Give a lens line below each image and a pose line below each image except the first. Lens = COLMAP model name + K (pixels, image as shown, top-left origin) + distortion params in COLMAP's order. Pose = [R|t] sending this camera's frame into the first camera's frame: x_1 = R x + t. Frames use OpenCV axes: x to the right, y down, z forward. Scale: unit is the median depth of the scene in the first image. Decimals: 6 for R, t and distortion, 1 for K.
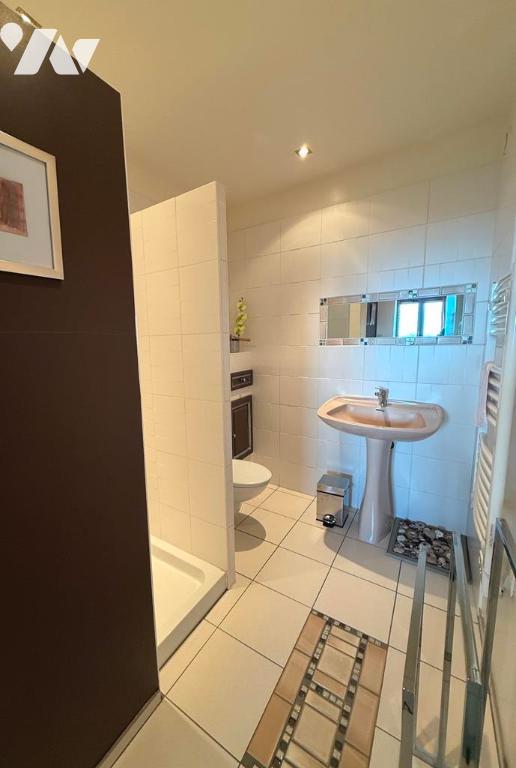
lens RADIAL K [[266.0, 0, 258.0], [0, 266.0, 384.0], [0, 0, 1]] dist [-0.000495, -0.000022]
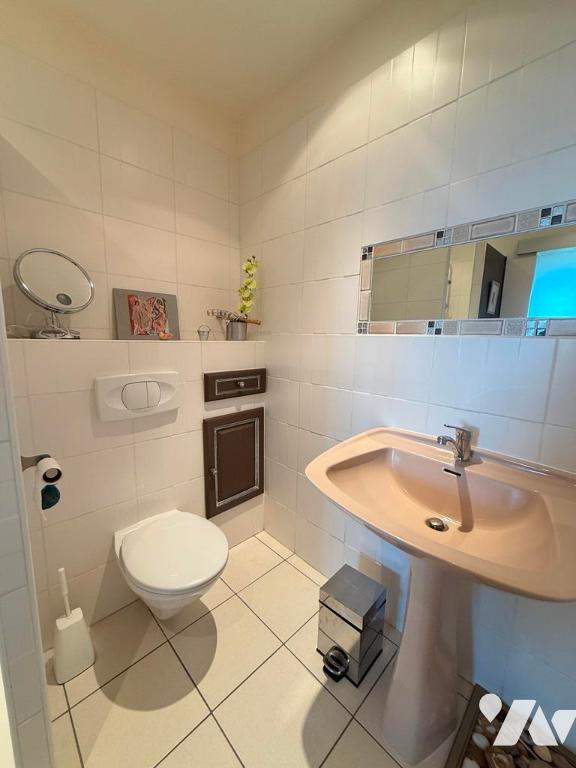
lens RADIAL K [[307.1, 0, 290.5], [0, 307.1, 388.2], [0, 0, 1]] dist [0.001870, 0.000370]
pose [[0.979798, 0.071783, -0.186665, 0.220113], [-0.068325, 0.997352, 0.024901, -0.036348], [0.187958, -0.011644, 0.982108, 0.336028]]
